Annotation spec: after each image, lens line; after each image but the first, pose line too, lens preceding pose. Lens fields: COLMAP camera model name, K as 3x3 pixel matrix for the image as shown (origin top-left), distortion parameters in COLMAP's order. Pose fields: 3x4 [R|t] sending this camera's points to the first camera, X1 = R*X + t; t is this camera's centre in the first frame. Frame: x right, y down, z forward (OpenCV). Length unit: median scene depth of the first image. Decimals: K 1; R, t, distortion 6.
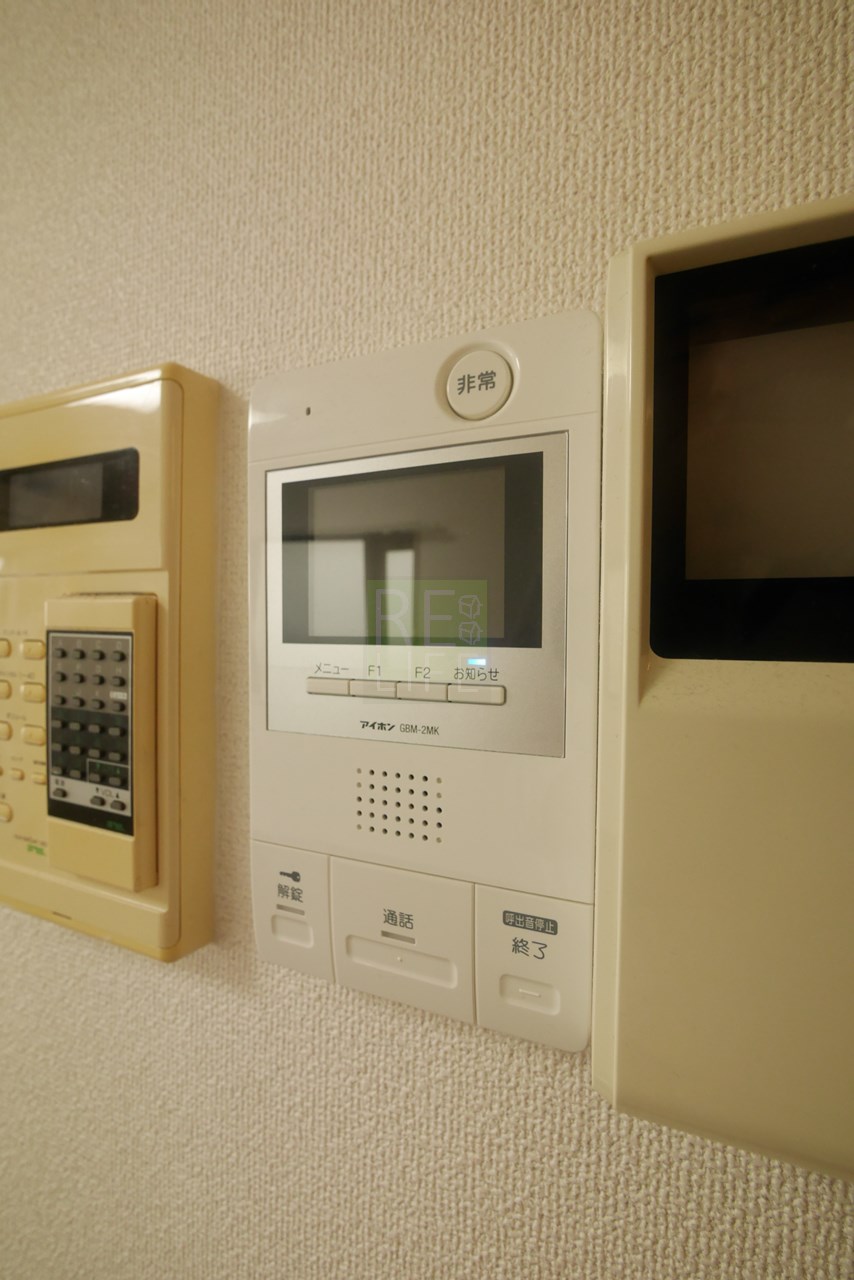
lens RADIAL K [[522.5, 0, 428.4], [0, 522.5, 639.5], [0, 0, 1]] dist [-0.011940, 0.000211]
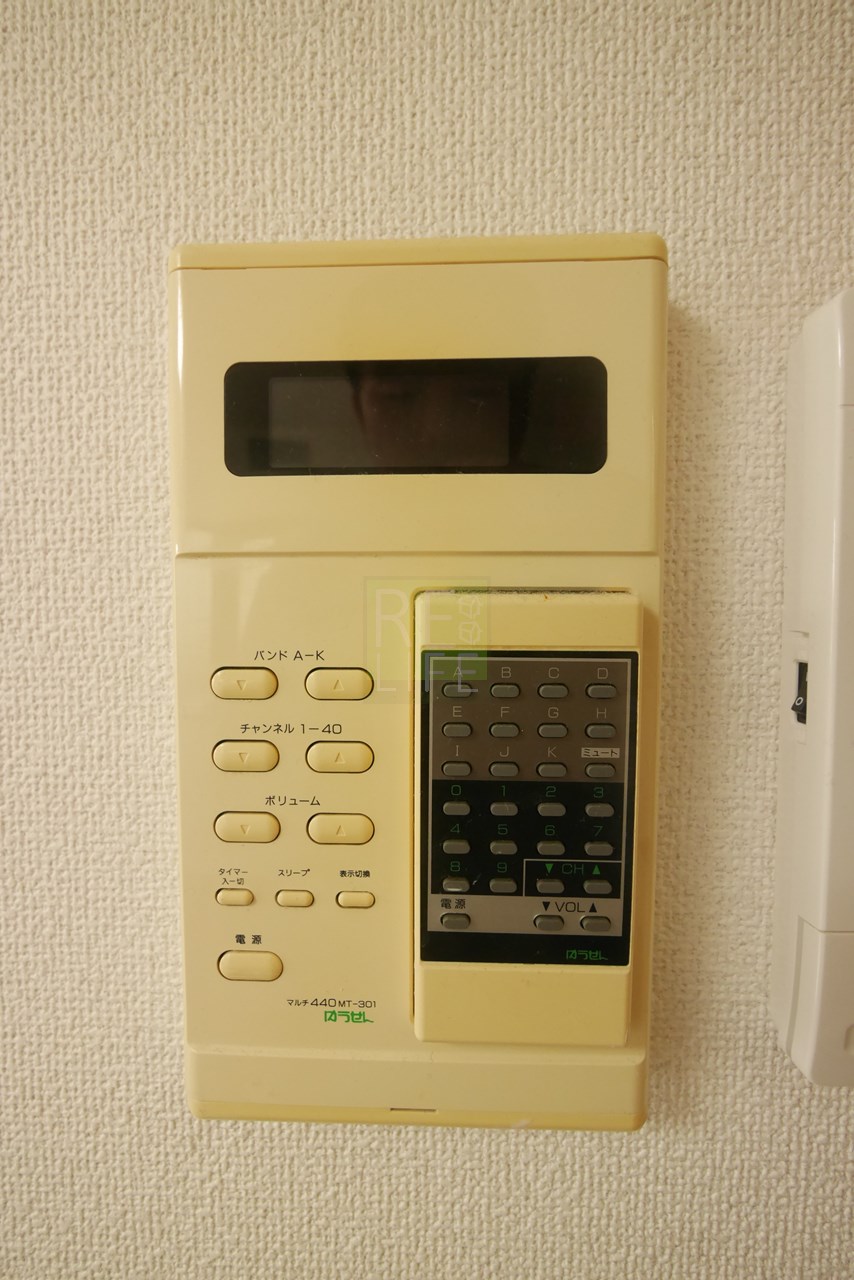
lens RADIAL K [[522.5, 0, 426.5], [0, 522.5, 636.8], [0, 0, 1]] dist [-0.011940, 0.000211]
pose [[0.937896, -0.031251, 0.345505, -0.979284], [0.022251, 0.999303, 0.029984, -0.054789], [-0.346201, -0.020434, 0.937938, 0.469401]]
